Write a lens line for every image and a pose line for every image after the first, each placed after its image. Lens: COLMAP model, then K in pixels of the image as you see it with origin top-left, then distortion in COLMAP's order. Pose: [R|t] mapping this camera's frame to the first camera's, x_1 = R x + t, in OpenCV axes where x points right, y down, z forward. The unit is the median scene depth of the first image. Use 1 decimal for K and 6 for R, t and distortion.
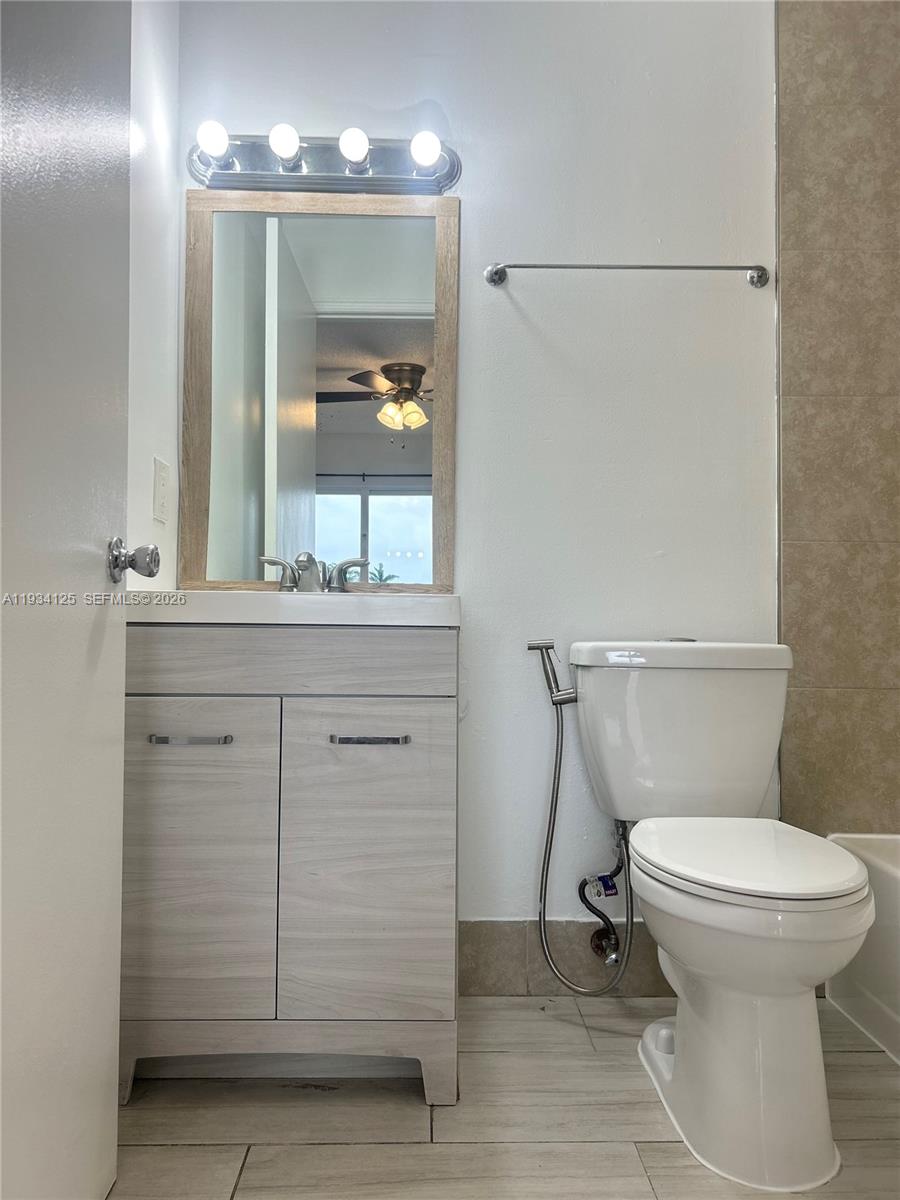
lens RADIAL K [[908.2, 0, 450.8], [0, 908.2, 596.8], [0, 0, 1]] dist [0.021597, -0.011596]
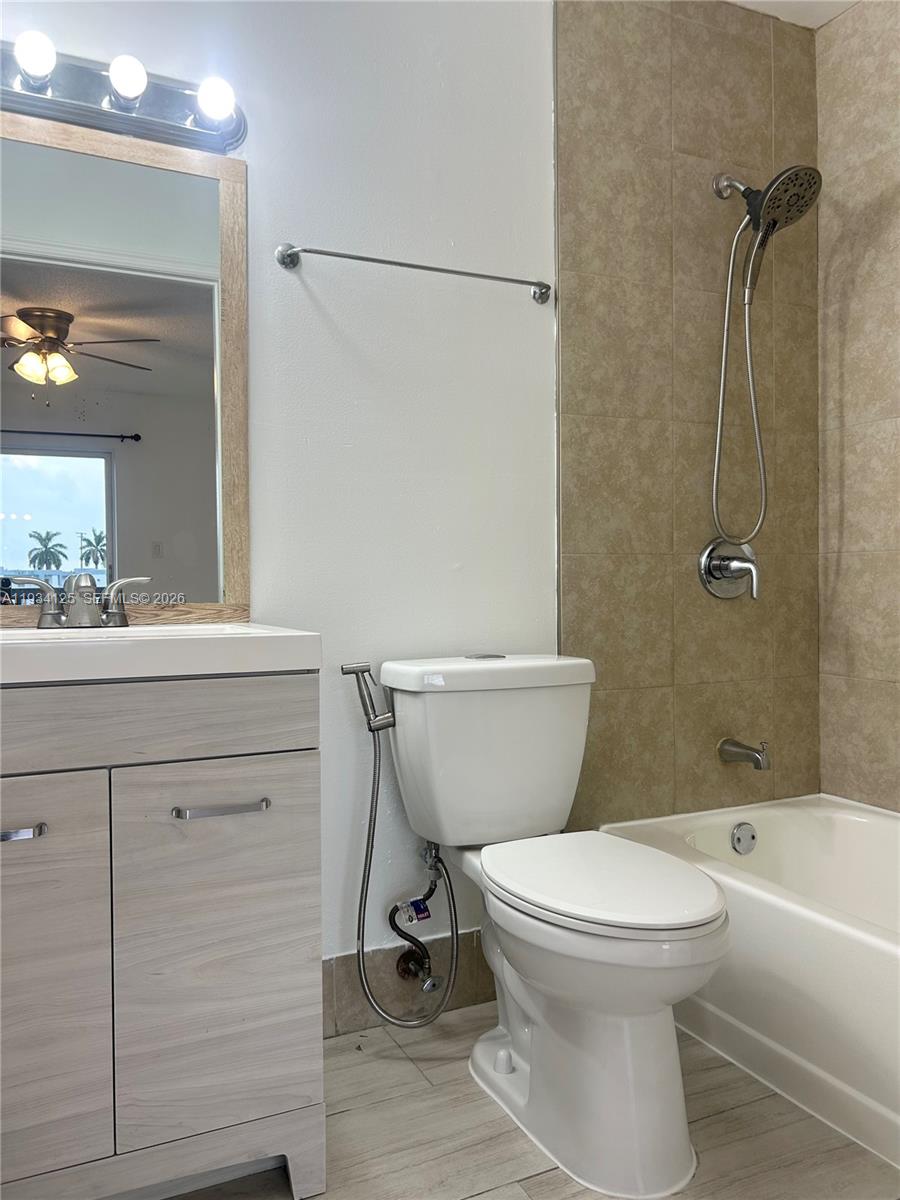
lens RADIAL K [[903.7, 0, 452.3], [0, 903.7, 597.8], [0, 0, 1]] dist [0.039592, -0.047138]
pose [[0.911643, -0.022277, 0.410378, -0.177611], [0.002717, 0.998835, 0.048186, -0.060748], [-0.410973, -0.042813, 0.910642, 0.104101]]
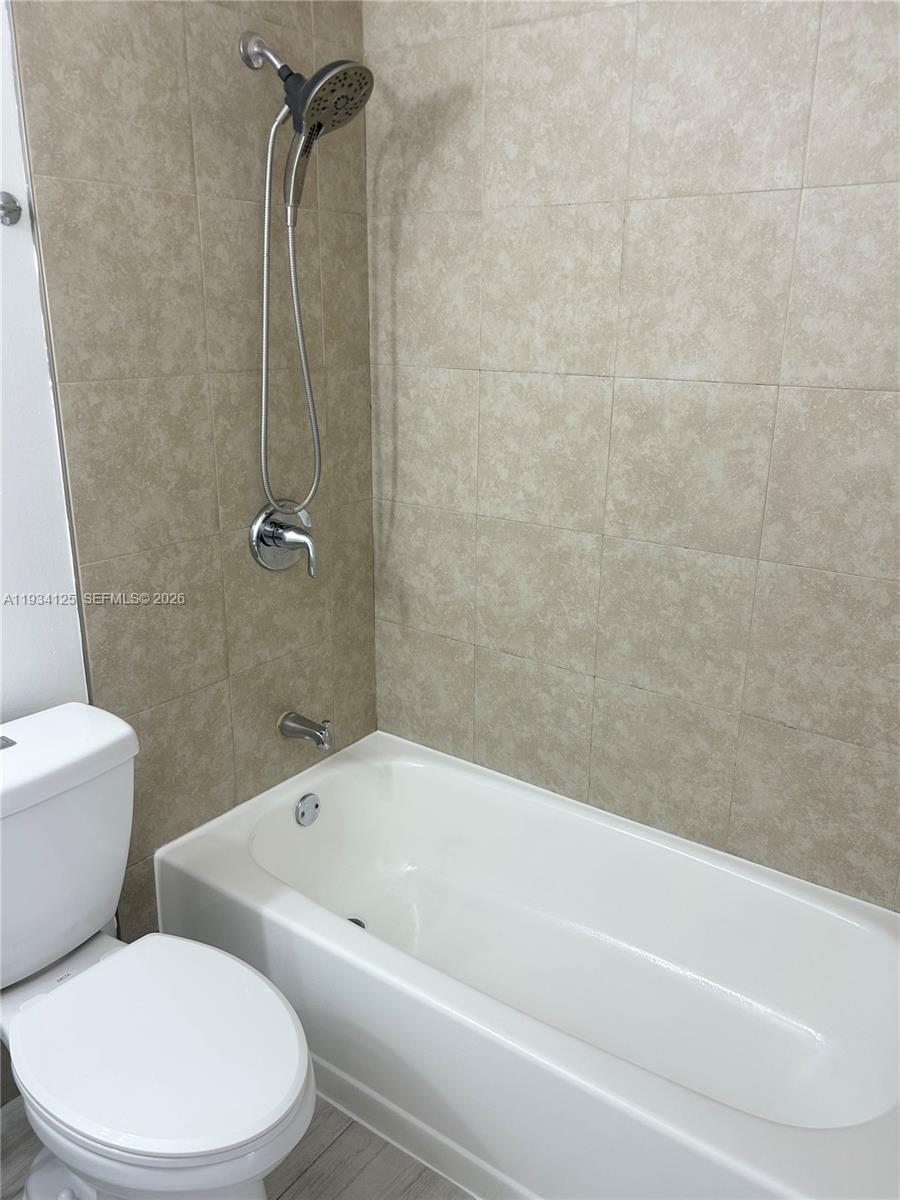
lens RADIAL K [[903.7, 0, 452.3], [0, 903.7, 597.8], [0, 0, 1]] dist [0.039592, -0.047138]
pose [[0.606815, -0.232946, 0.759942, -0.061706], [-0.030858, 0.948466, 0.315374, -0.301286], [-0.794244, -0.214824, 0.568355, 0.260242]]
